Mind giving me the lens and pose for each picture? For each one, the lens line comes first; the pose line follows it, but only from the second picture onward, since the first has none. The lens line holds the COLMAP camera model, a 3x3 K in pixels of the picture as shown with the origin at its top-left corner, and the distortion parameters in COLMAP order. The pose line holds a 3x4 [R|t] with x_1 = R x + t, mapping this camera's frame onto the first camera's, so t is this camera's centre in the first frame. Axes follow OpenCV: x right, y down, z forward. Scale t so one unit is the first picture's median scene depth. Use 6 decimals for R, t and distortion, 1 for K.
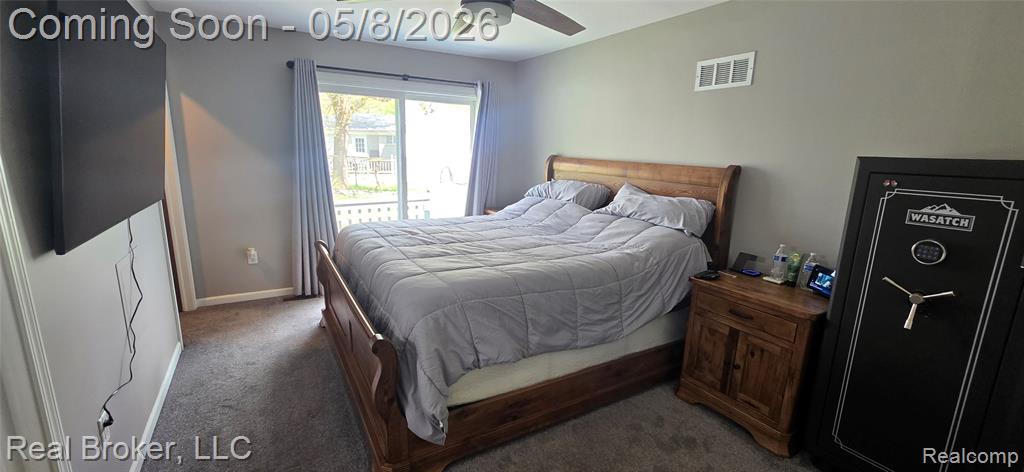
lens RADIAL K [[417.3, 0, 515.7], [0, 417.3, 236.8], [0, 0, 1]] dist [-0.000580, -0.000698]
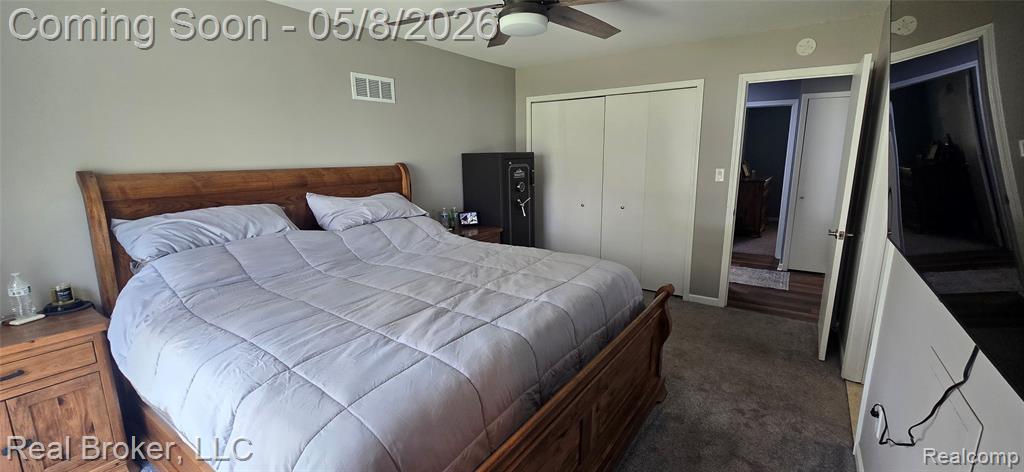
lens RADIAL K [[417.3, 0, 506.5], [0, 417.3, 240.1], [0, 0, 1]] dist [-0.000580, -0.000698]
pose [[-0.399821, -0.209517, 0.892326, -0.856938], [0.193274, 0.932365, 0.305518, -0.284469], [-0.895985, 0.294615, -0.332285, 1.217214]]
